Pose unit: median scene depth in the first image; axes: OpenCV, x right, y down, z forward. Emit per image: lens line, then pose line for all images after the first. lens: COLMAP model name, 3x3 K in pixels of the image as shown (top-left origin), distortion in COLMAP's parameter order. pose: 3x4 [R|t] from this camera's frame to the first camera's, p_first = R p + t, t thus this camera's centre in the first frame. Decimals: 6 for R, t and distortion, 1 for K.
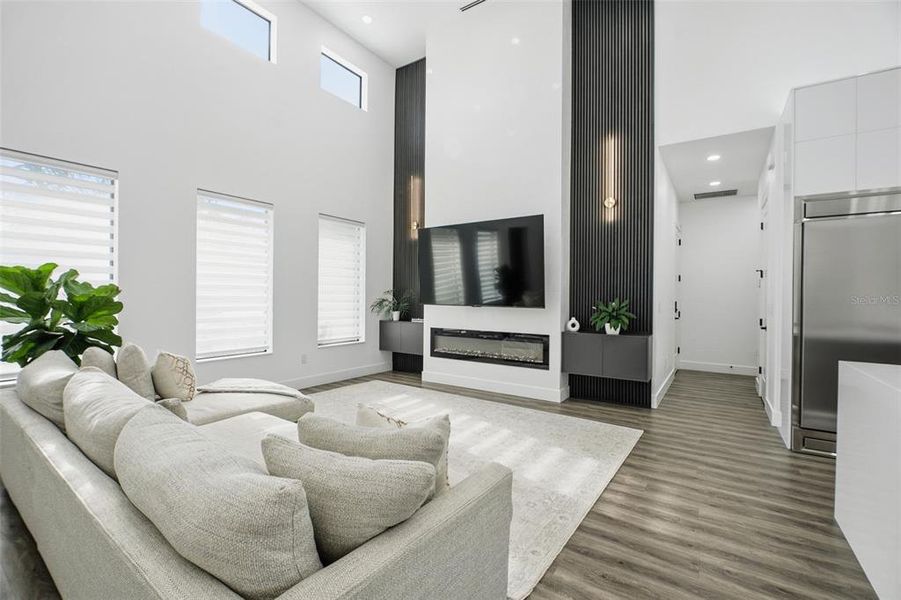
lens RADIAL K [[394.7, 0, 458.0], [0, 394.7, 305.5], [0, 0, 1]] dist [0.001659, -0.000268]
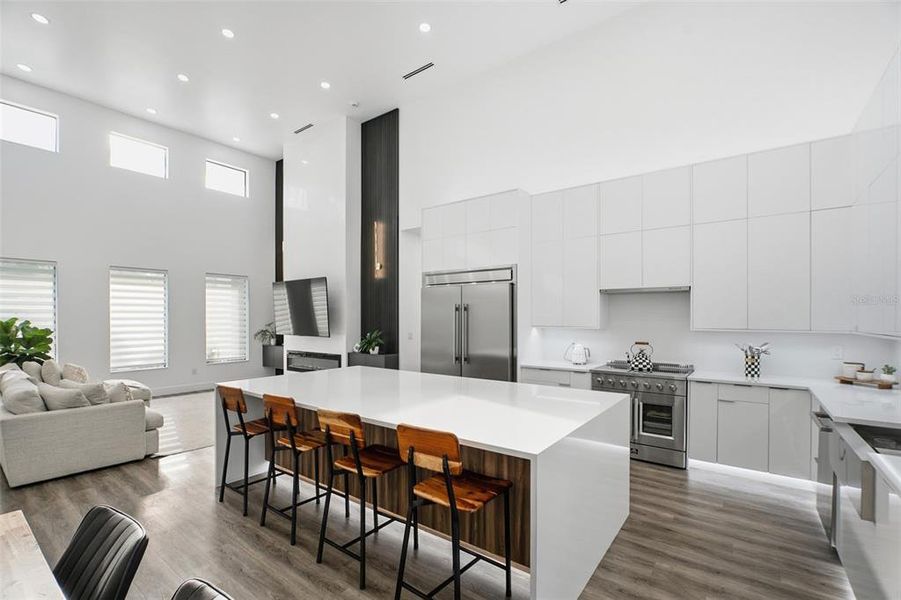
lens RADIAL K [[394.7, 0, 459.3], [0, 394.7, 319.7], [0, 0, 1]] dist [0.001659, -0.000268]
pose [[0.998057, -0.012443, -0.061049, 0.822919], [0.011346, 0.999769, -0.018274, -0.026850], [0.061263, 0.017545, 0.997967, -0.514762]]
